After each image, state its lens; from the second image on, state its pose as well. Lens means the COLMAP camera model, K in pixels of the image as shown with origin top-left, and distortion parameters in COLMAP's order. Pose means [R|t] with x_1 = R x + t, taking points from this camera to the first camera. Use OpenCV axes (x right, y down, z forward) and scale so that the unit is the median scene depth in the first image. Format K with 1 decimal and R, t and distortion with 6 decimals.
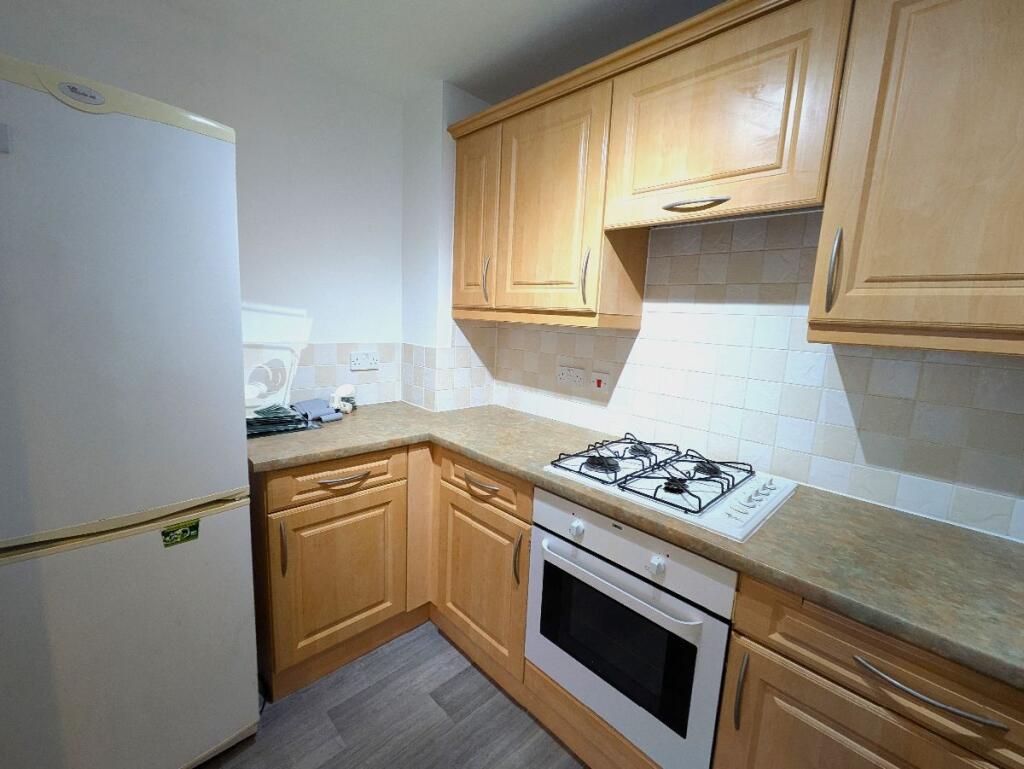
lens RADIAL K [[419.5, 0, 518.1], [0, 419.5, 384.9], [0, 0, 1]] dist [0.000622, 0.000610]
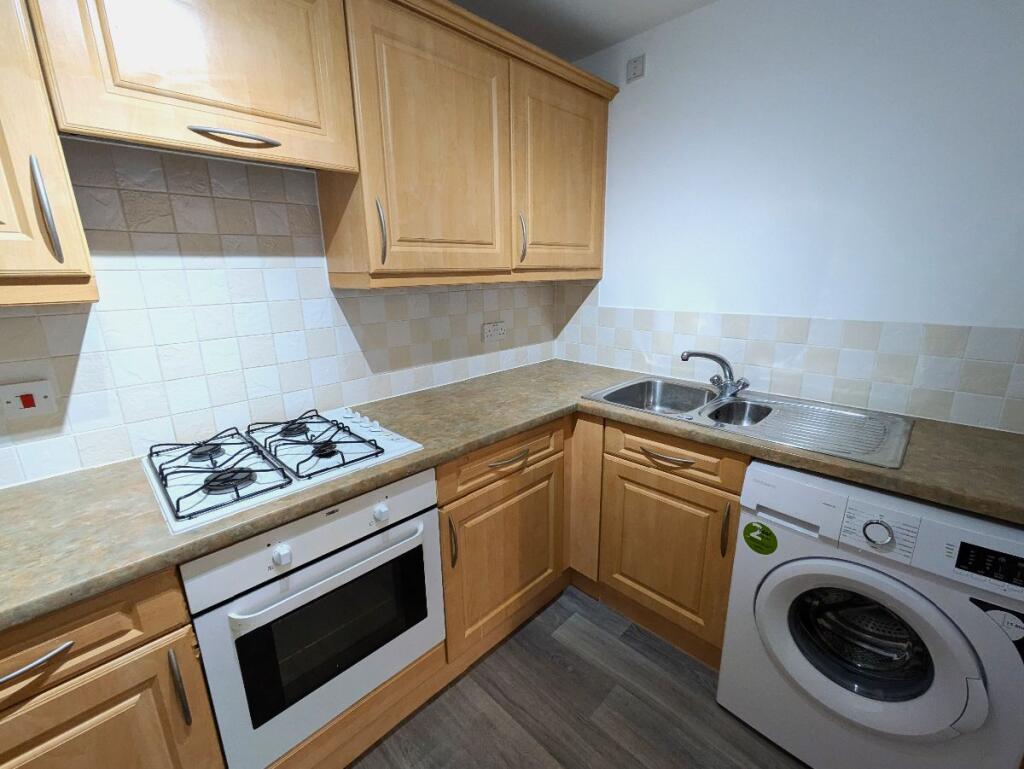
lens RADIAL K [[419.5, 0, 515.2], [0, 419.5, 380.8], [0, 0, 1]] dist [0.000622, 0.000610]
pose [[0.029458, -0.300725, 0.953256, -0.500975], [0.183849, 0.939030, 0.290556, -0.113622], [-0.982513, 0.166696, 0.082950, 0.457440]]
